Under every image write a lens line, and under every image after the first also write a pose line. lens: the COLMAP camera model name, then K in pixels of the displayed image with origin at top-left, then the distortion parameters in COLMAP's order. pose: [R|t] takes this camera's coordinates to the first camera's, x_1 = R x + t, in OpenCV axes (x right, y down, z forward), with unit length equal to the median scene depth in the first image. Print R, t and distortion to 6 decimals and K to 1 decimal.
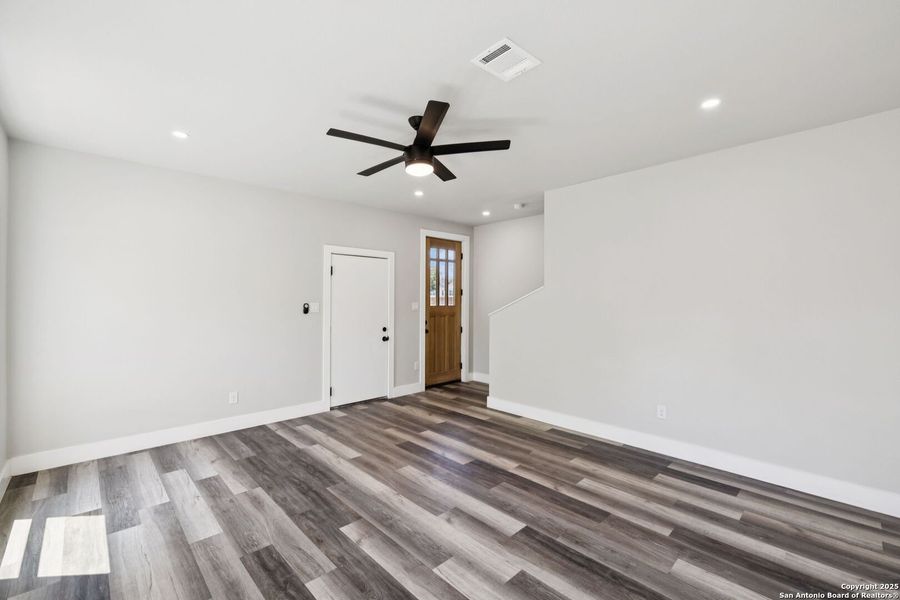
lens RADIAL K [[386.8, 0, 440.4], [0, 386.8, 296.6], [0, 0, 1]] dist [0.003208, 0.000950]
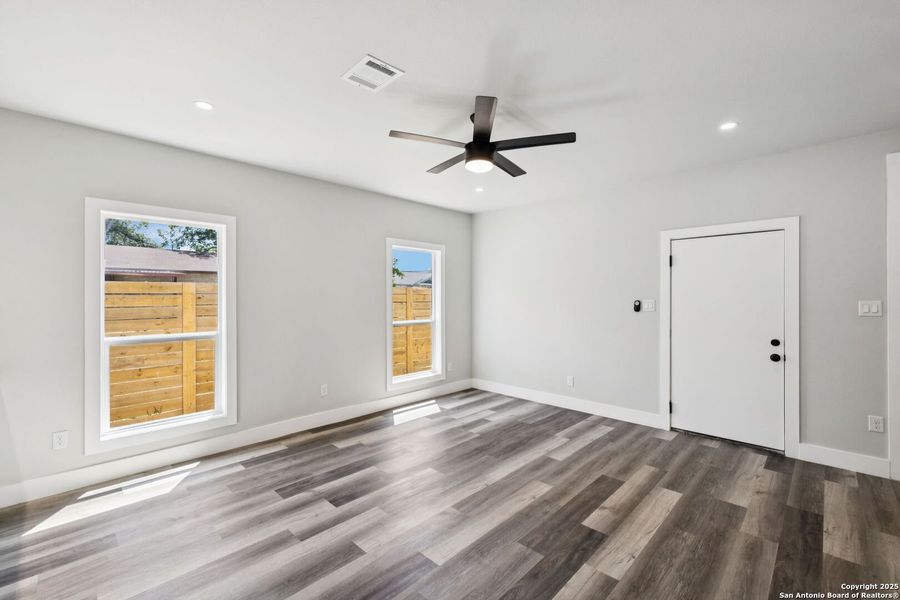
lens RADIAL K [[386.8, 0, 440.4], [0, 386.8, 296.6], [0, 0, 1]] dist [0.003208, 0.000950]
pose [[0.034780, -0.003188, -0.999390, 0.729533], [0.012021, 0.999924, -0.002771, 0.006886], [0.999323, -0.011917, 0.034816, 0.672112]]
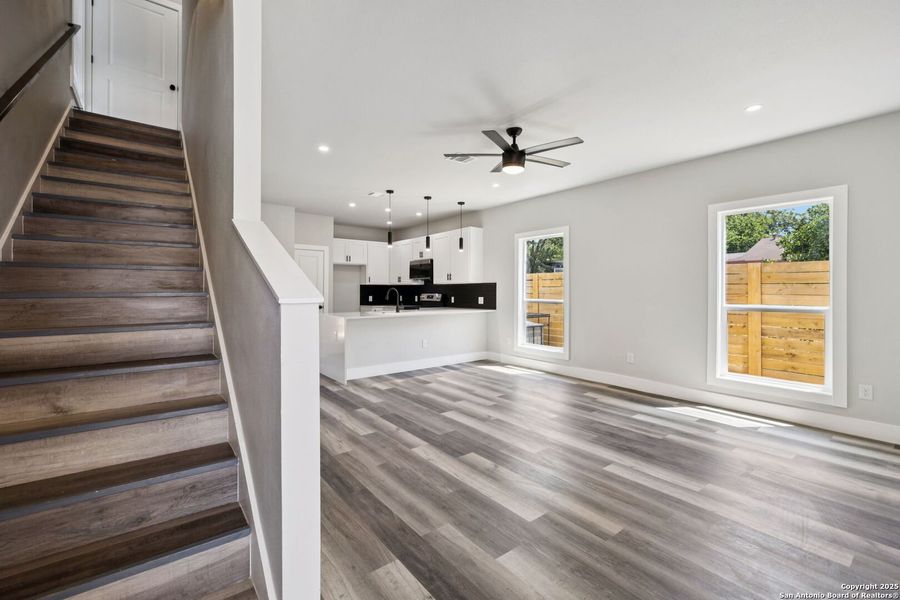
lens RADIAL K [[387.2, 0, 445.3], [0, 387.2, 288.1], [0, 0, 1]] dist [0.000401, 0.000322]
pose [[-0.995756, -0.003229, 0.091971, 0.038930], [-0.004380, 0.999915, -0.012315, 0.062939], [-0.091923, -0.012666, -0.995686, 1.782061]]
